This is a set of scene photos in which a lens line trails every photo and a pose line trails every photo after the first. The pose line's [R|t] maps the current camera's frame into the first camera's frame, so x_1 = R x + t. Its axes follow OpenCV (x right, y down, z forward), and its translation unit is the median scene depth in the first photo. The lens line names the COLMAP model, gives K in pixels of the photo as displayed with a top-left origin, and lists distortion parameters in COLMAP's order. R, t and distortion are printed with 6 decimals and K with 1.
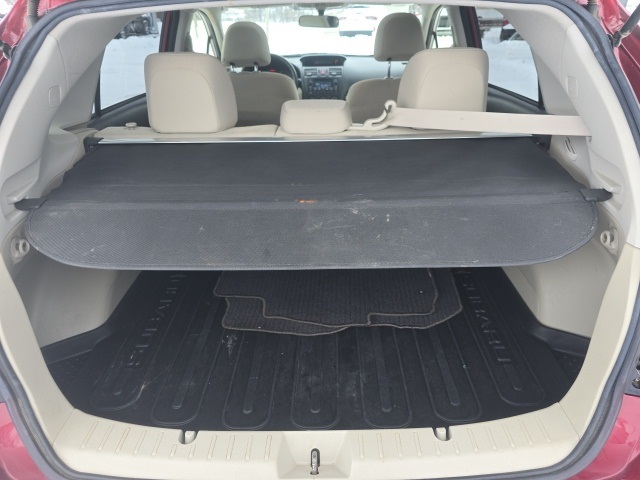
lens RADIAL K [[428.7, 0, 322.9], [0, 428.7, 242.4], [0, 0, 1]] dist [0.005869, -0.003644]
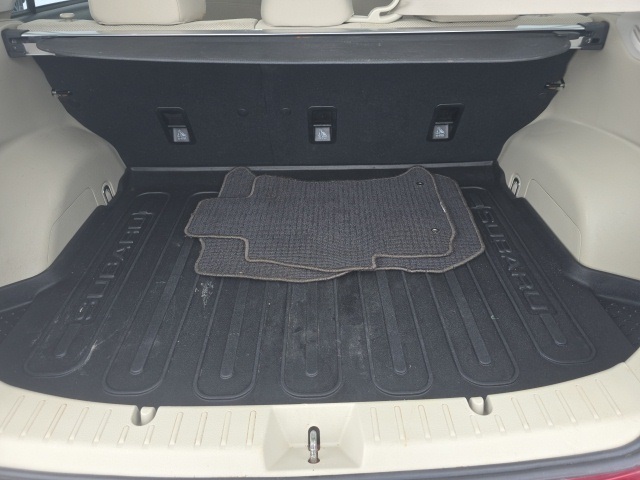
lens RADIAL K [[428.7, 0, 322.9], [0, 428.7, 242.4], [0, 0, 1]] dist [0.005869, -0.003644]
pose [[0.999598, -0.007107, 0.027443, -0.015372], [0.003724, 0.992597, 0.121395, 0.047595], [-0.028103, -0.121244, 0.992225, 0.214509]]
